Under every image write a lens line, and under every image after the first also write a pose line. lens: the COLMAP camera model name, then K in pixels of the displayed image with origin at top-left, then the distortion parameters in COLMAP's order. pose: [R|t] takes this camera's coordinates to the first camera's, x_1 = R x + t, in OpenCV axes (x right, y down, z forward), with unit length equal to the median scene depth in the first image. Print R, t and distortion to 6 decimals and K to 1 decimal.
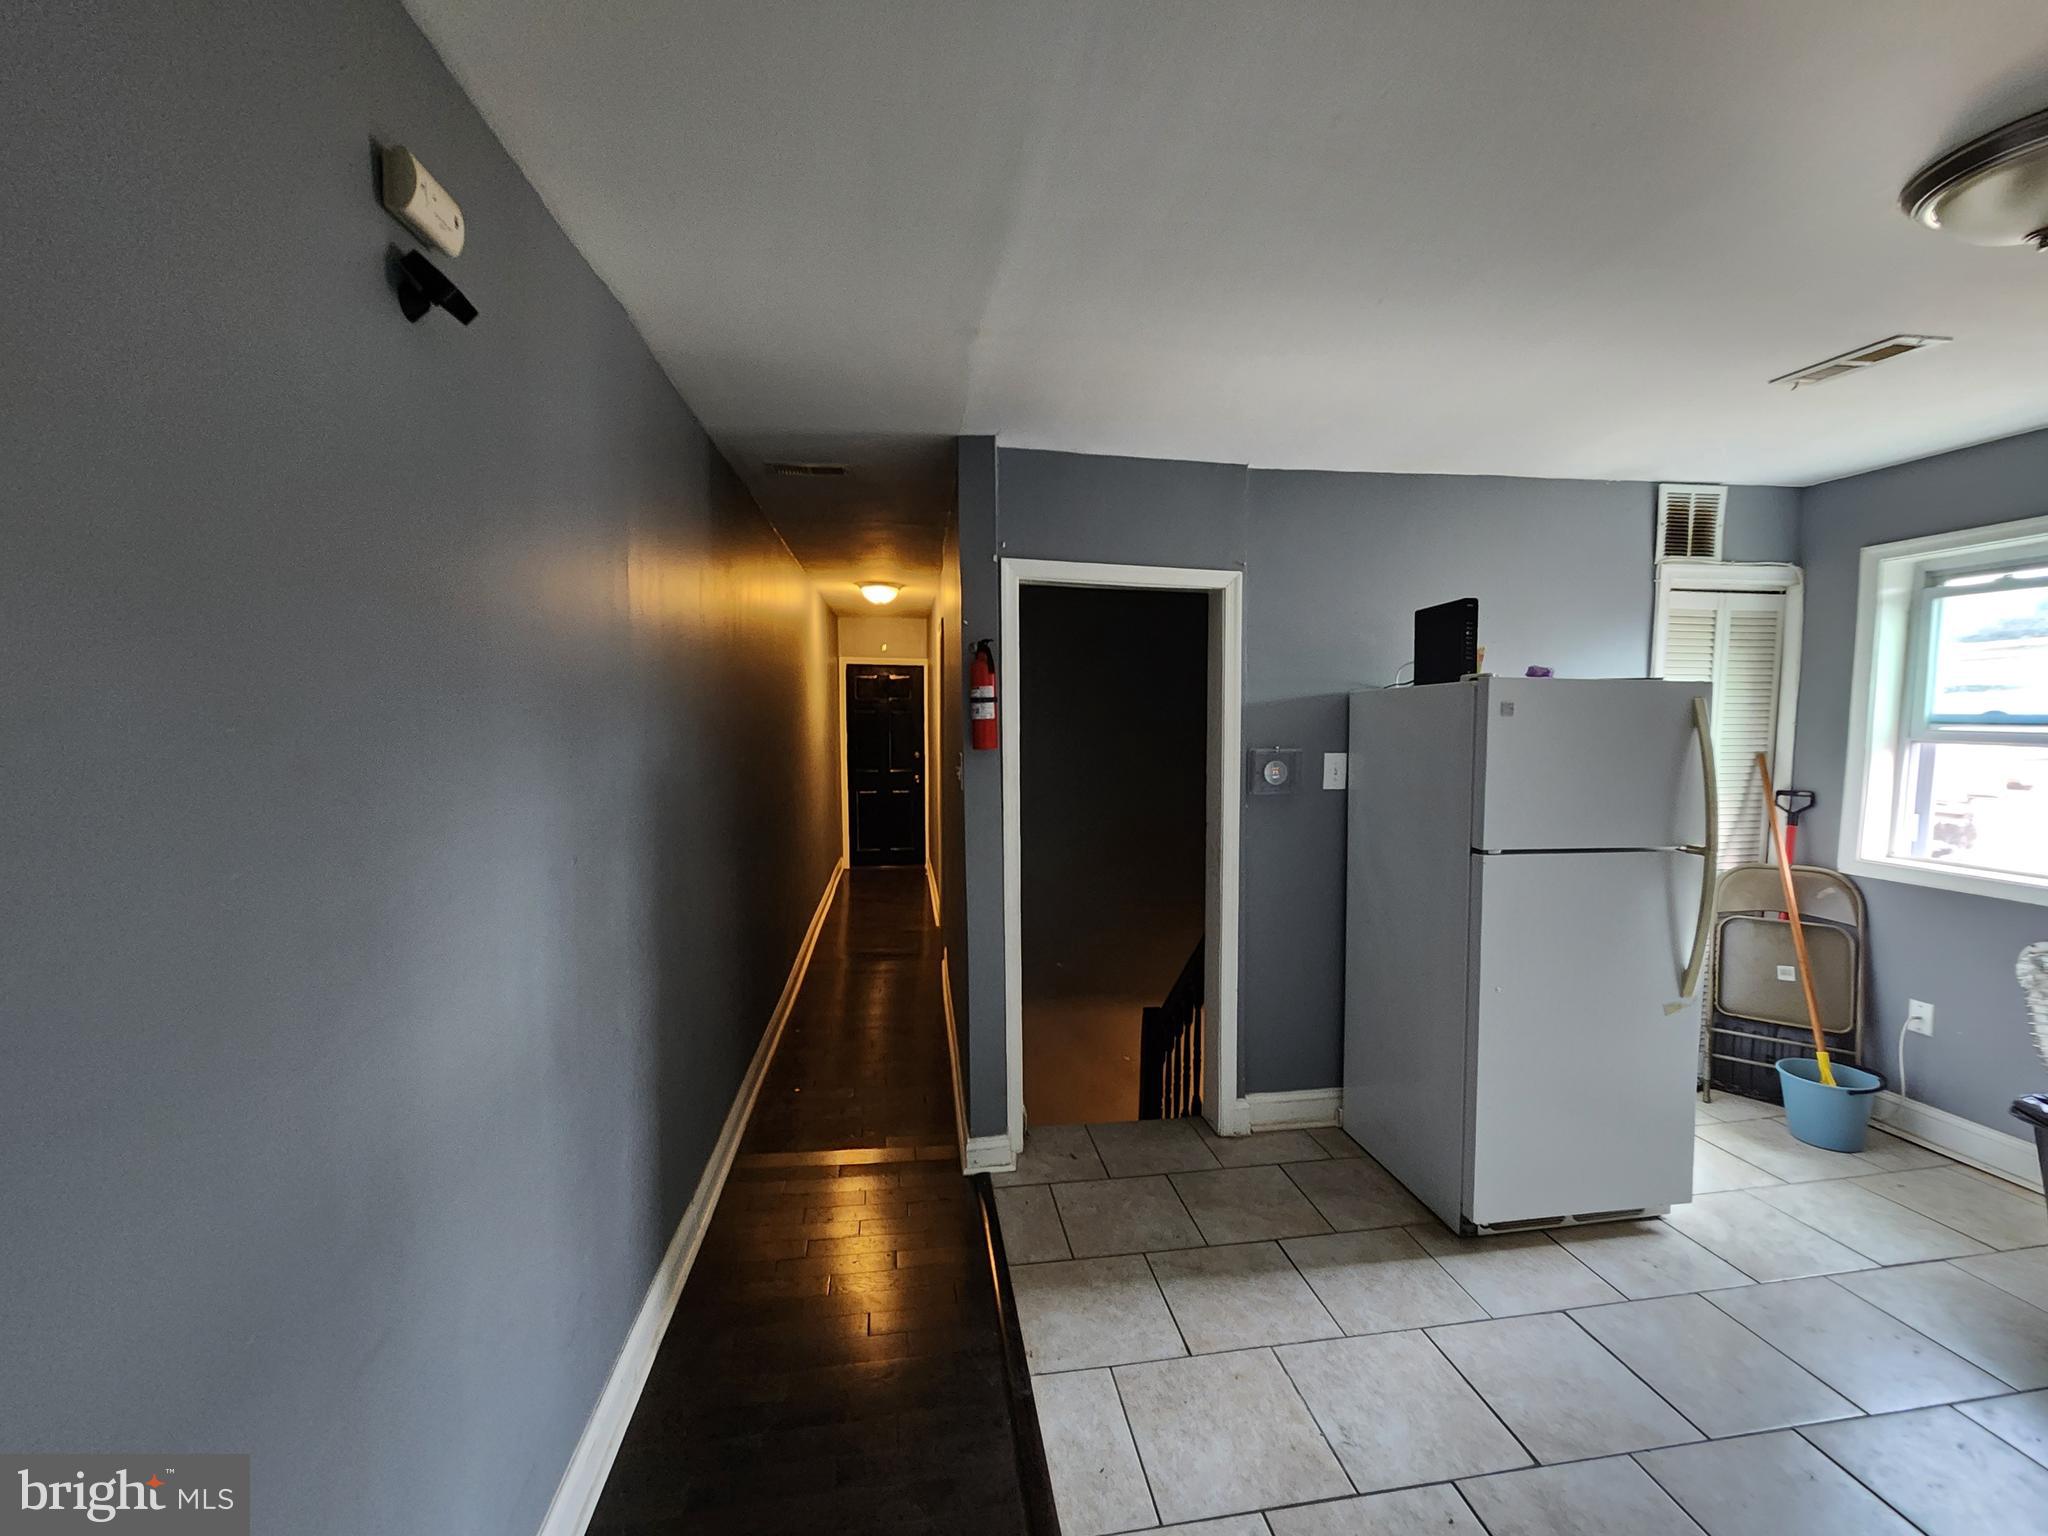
lens RADIAL K [[836.3, 0, 1037.3], [0, 836.3, 776.7], [0, 0, 1]] dist [-0.003078, -0.000657]
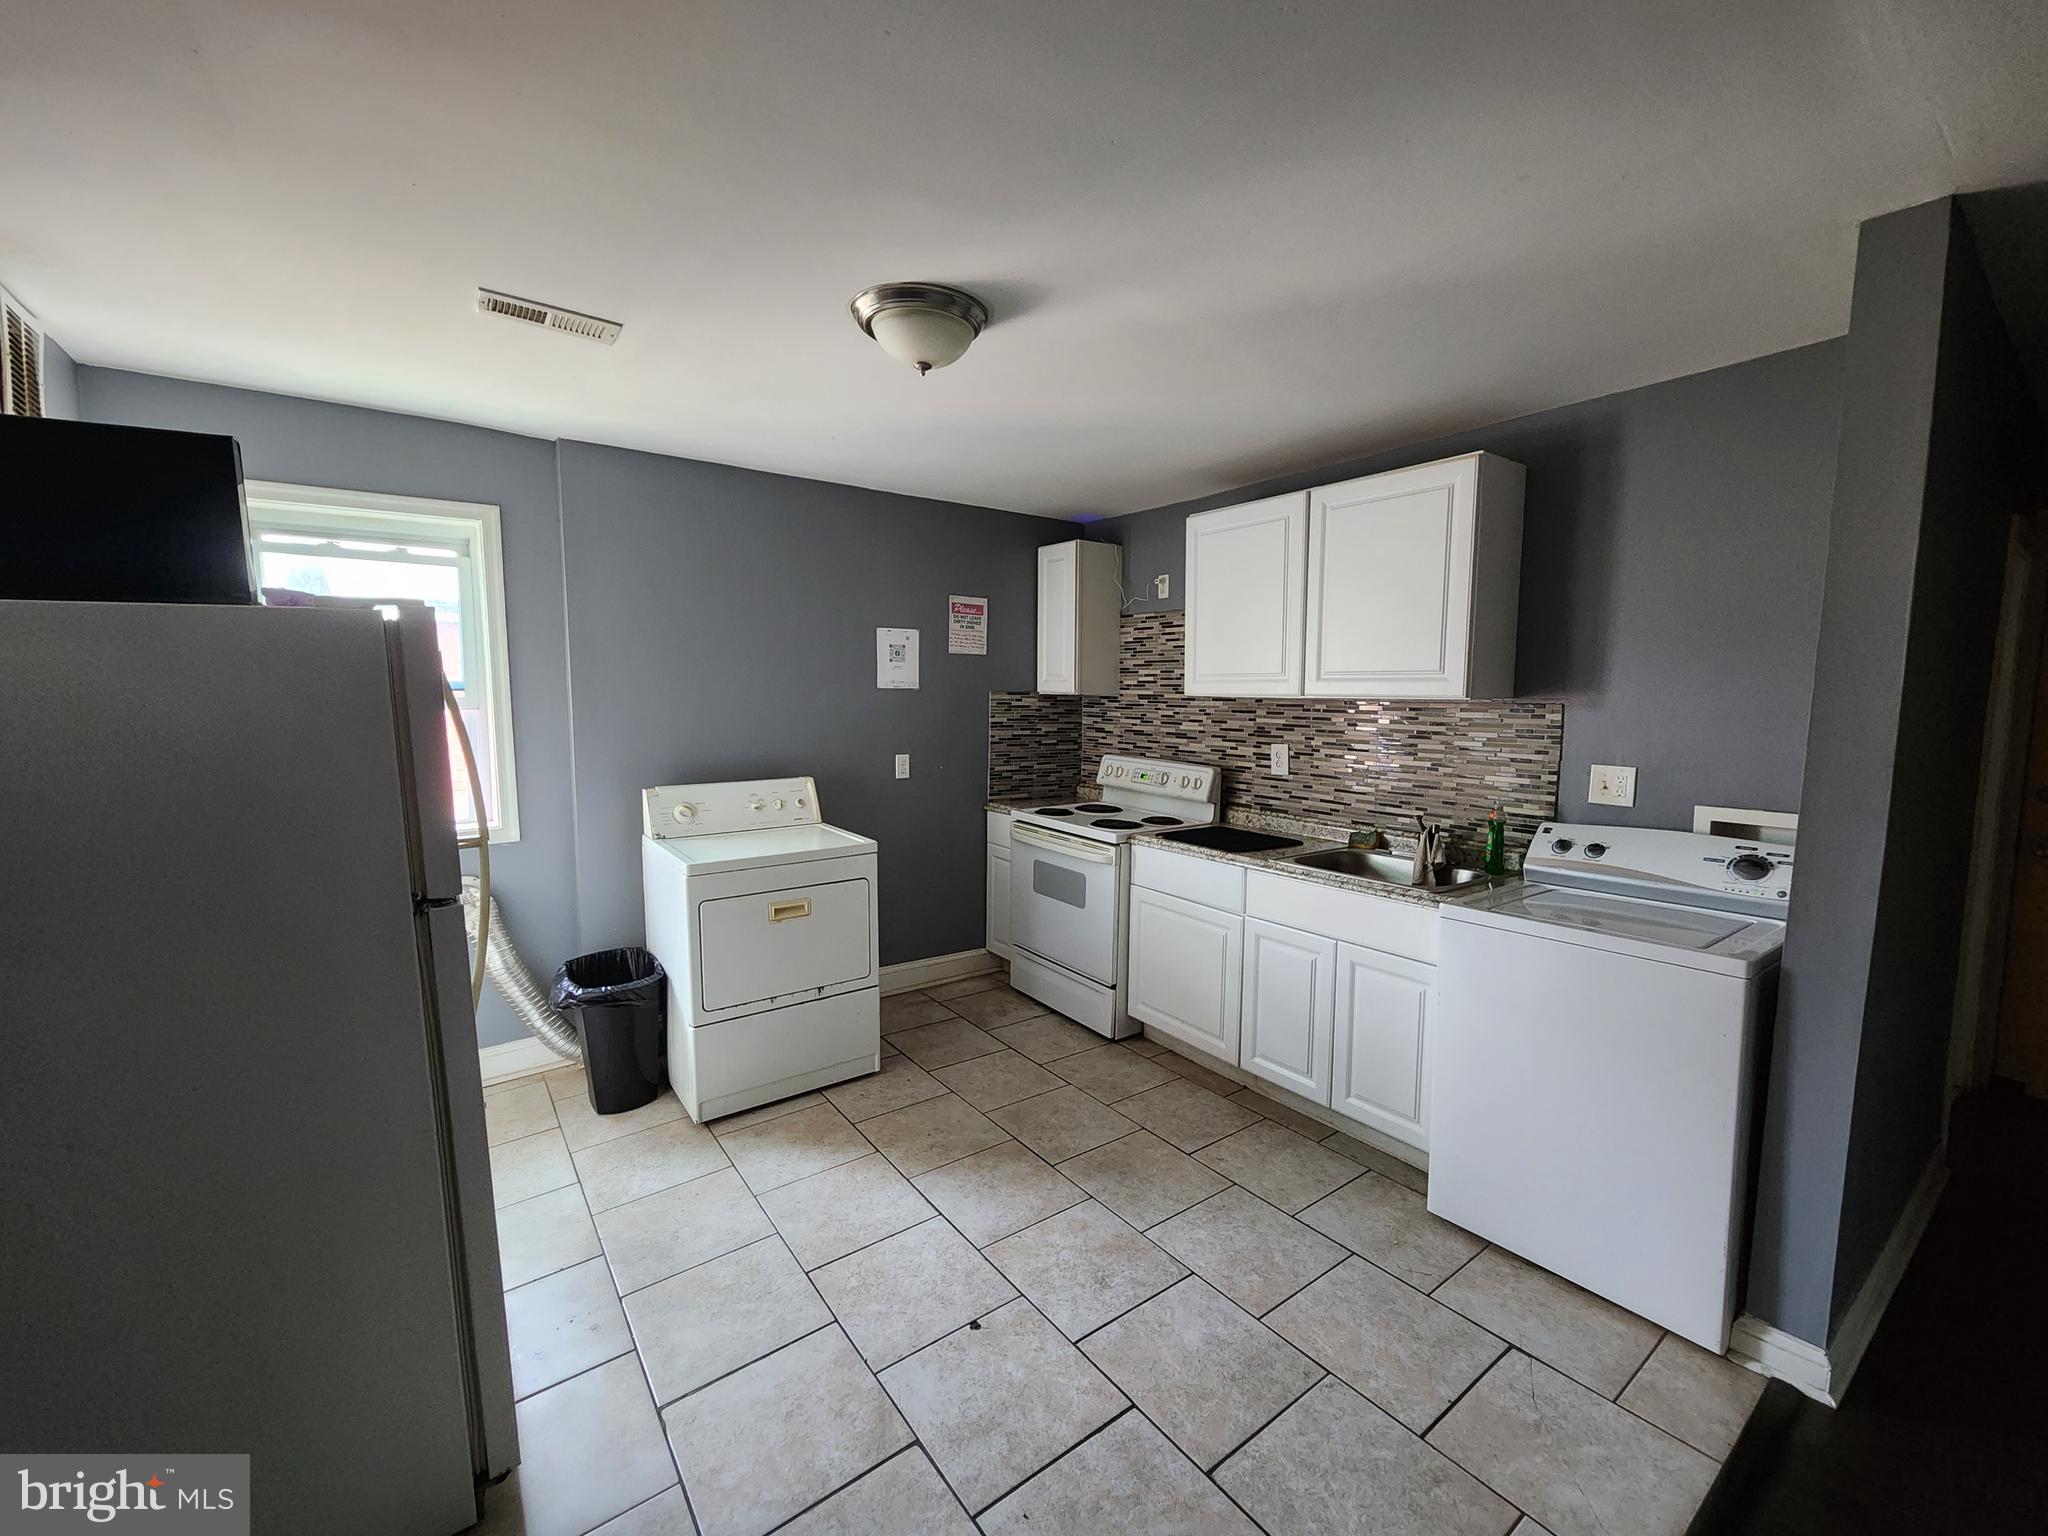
lens RADIAL K [[836.3, 0, 1037.3], [0, 836.3, 776.7], [0, 0, 1]] dist [-0.003078, -0.000657]
pose [[-0.465373, -0.091290, 0.880394, -0.144525], [0.065382, 0.988404, 0.137051, -0.040241], [-0.882696, 0.121342, -0.454008, 0.697480]]
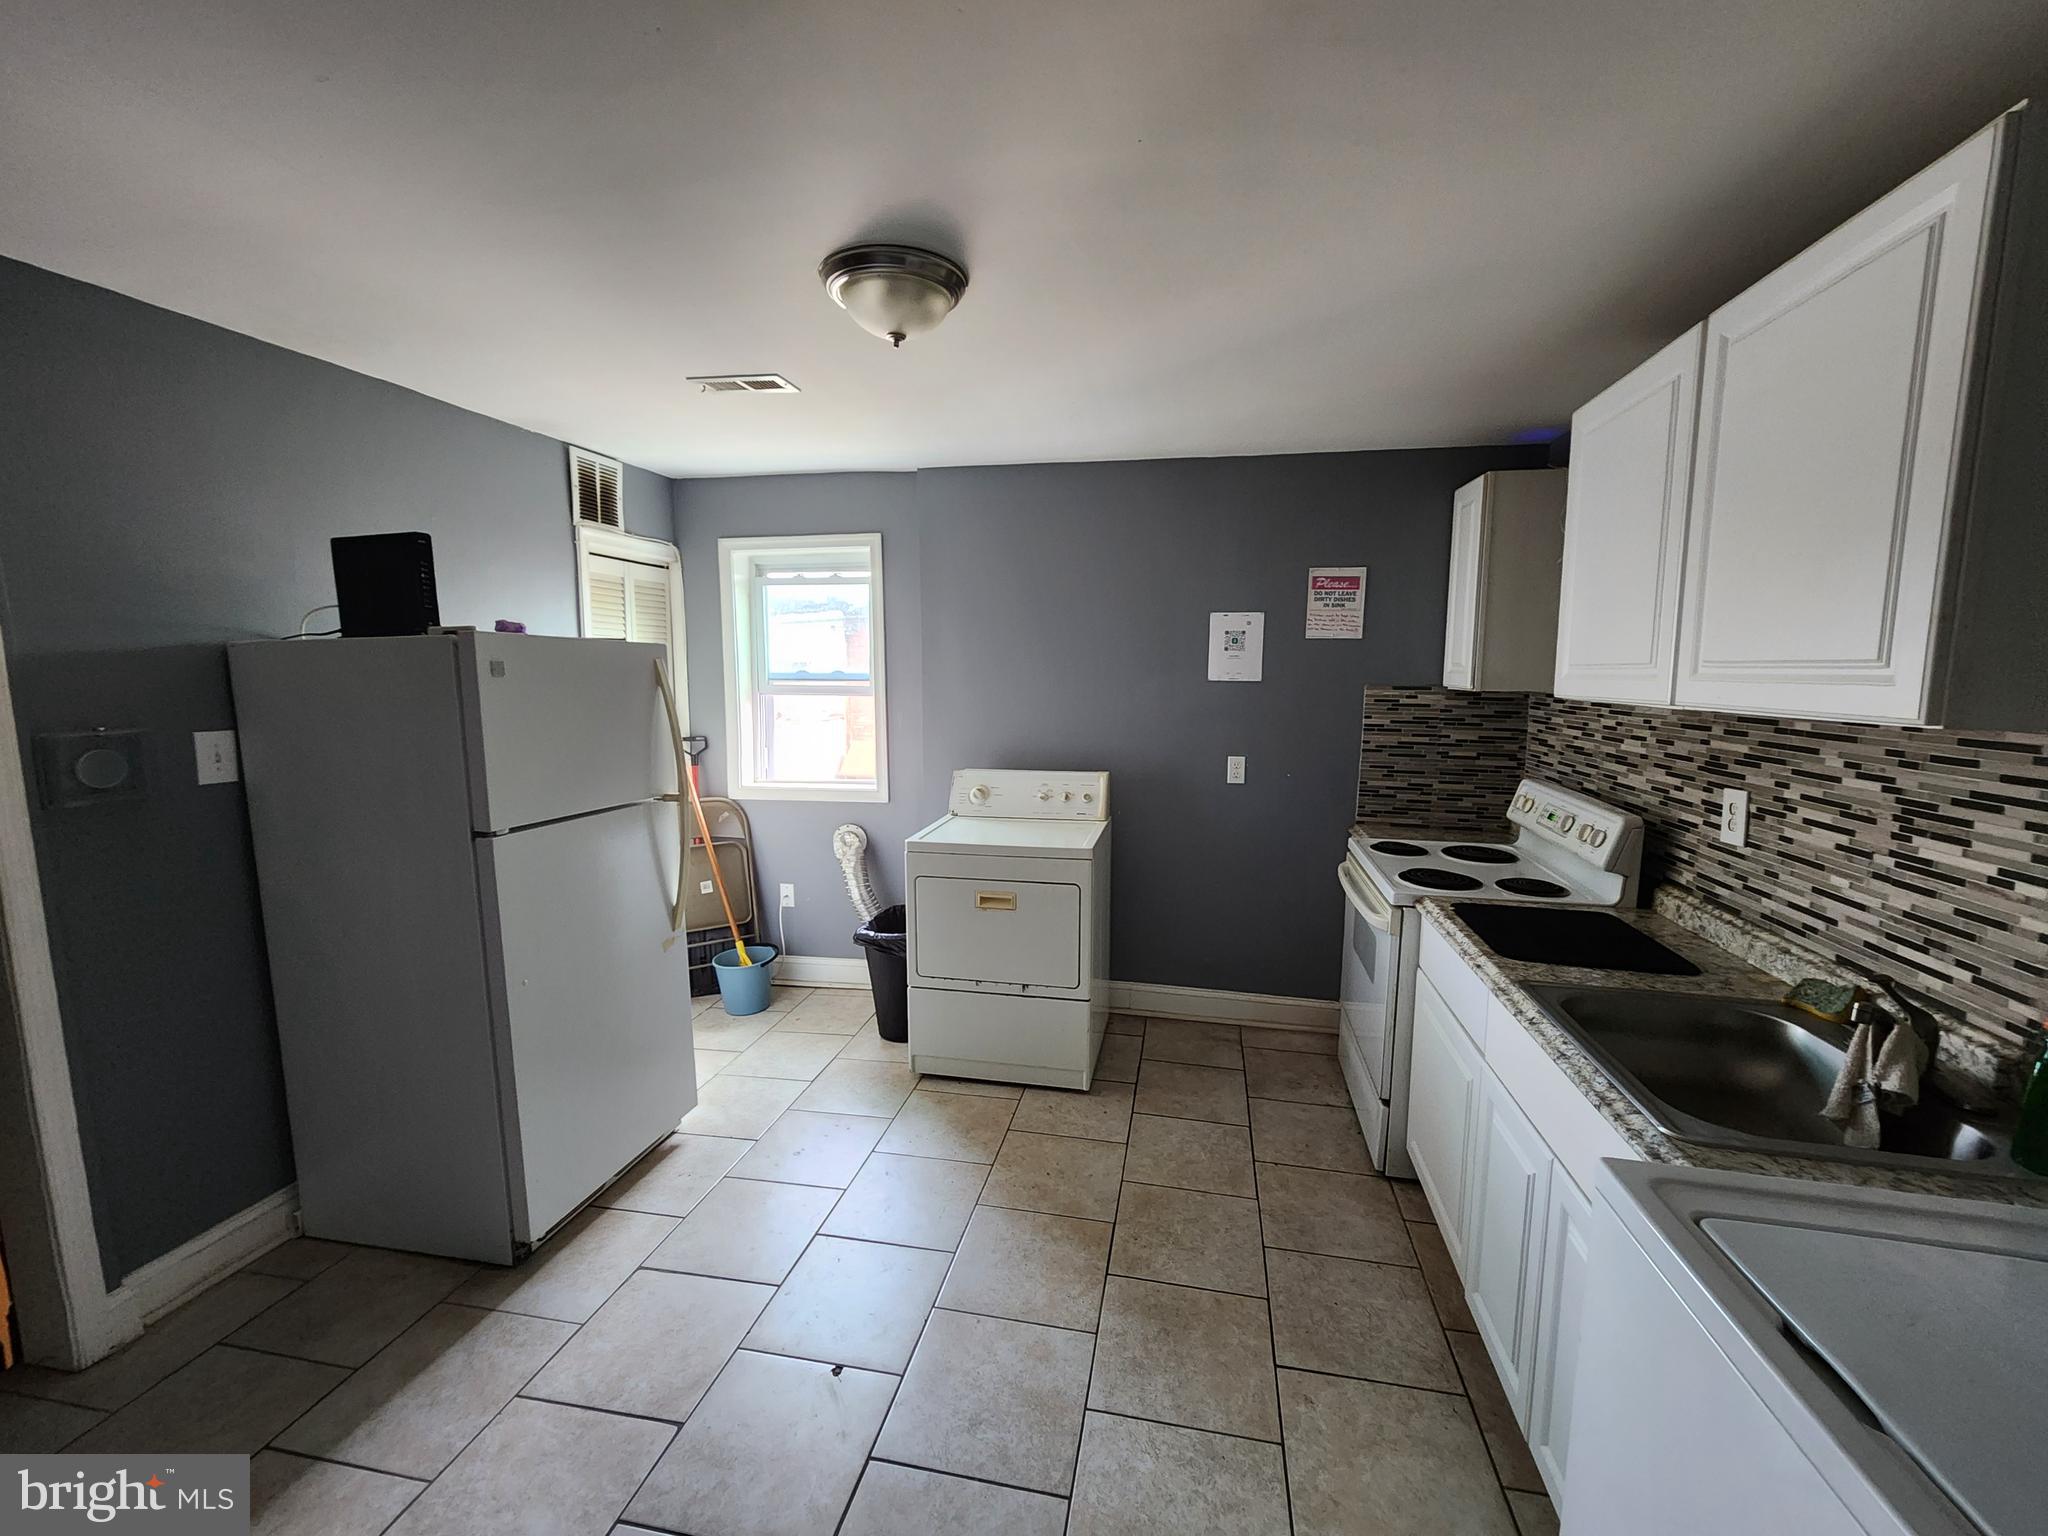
lens RADIAL K [[836.3, 0, 1037.3], [0, 836.3, 776.7], [0, 0, 1]] dist [-0.003078, -0.000657]
pose [[0.345962, -0.116182, 0.931027, -0.054213], [0.067691, 0.992808, 0.098738, -0.012534], [-0.935804, 0.028863, 0.351338, 0.126478]]
